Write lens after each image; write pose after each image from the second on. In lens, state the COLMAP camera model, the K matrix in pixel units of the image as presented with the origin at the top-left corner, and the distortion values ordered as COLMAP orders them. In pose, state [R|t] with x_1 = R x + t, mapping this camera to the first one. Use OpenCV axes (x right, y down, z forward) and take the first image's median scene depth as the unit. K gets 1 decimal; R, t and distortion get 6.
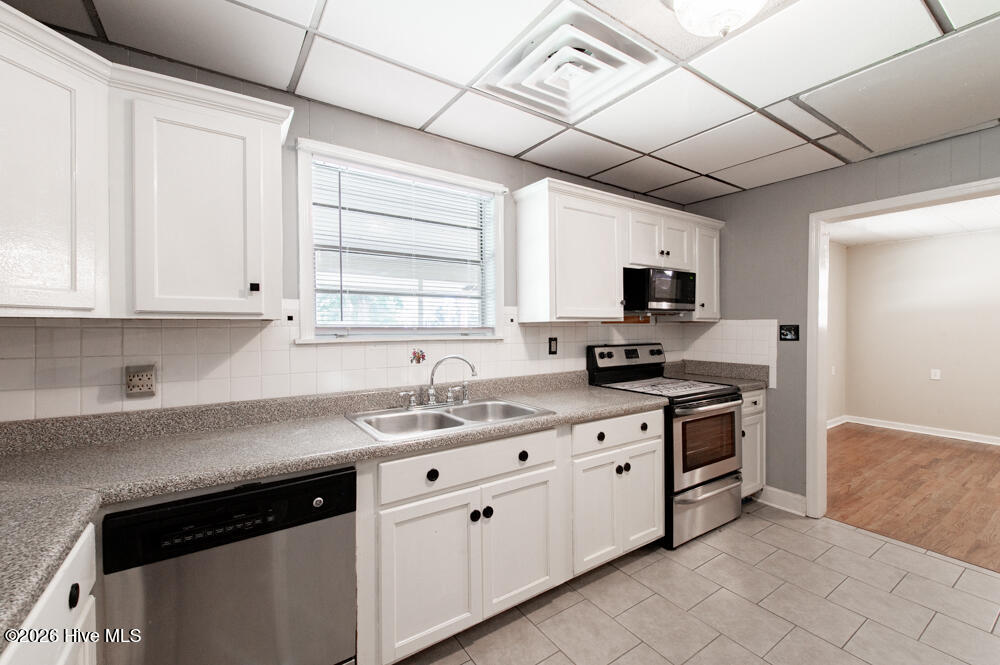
lens RADIAL K [[410.1, 0, 500.0], [0, 410.1, 332.5], [0, 0, 1]] dist [0.009731, 0.000035]
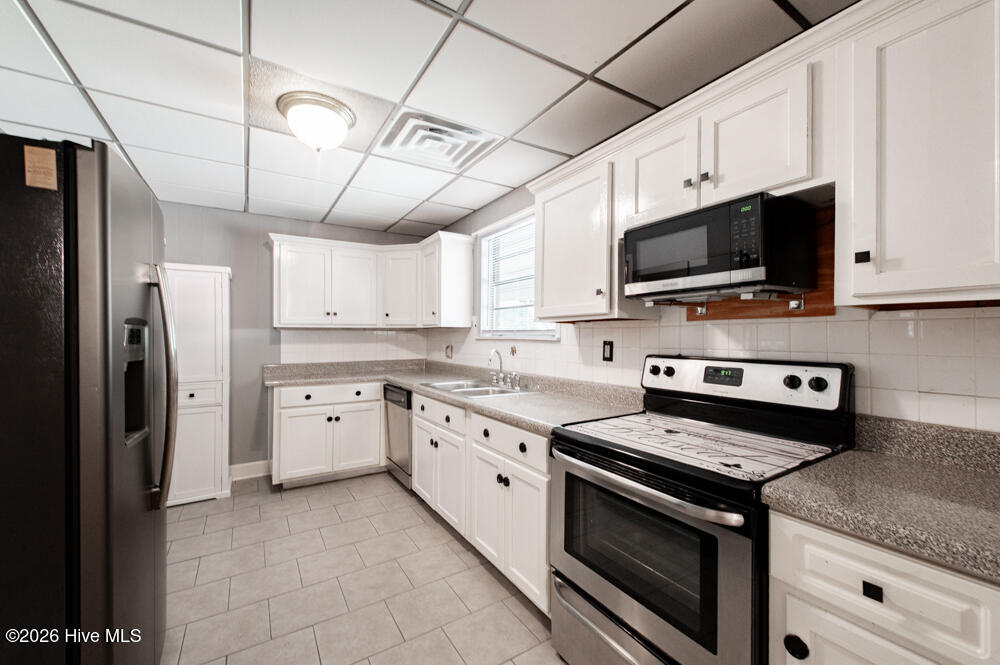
lens RADIAL K [[404.7, 0, 498.7], [0, 404.7, 337.8], [0, 0, 1]] dist [0.007263, -0.000055]
pose [[-0.029681, 0.007080, -0.999534, 1.174982], [-0.015132, 0.999857, 0.007532, 0.003823], [0.999445, 0.015348, -0.029569, 0.982731]]
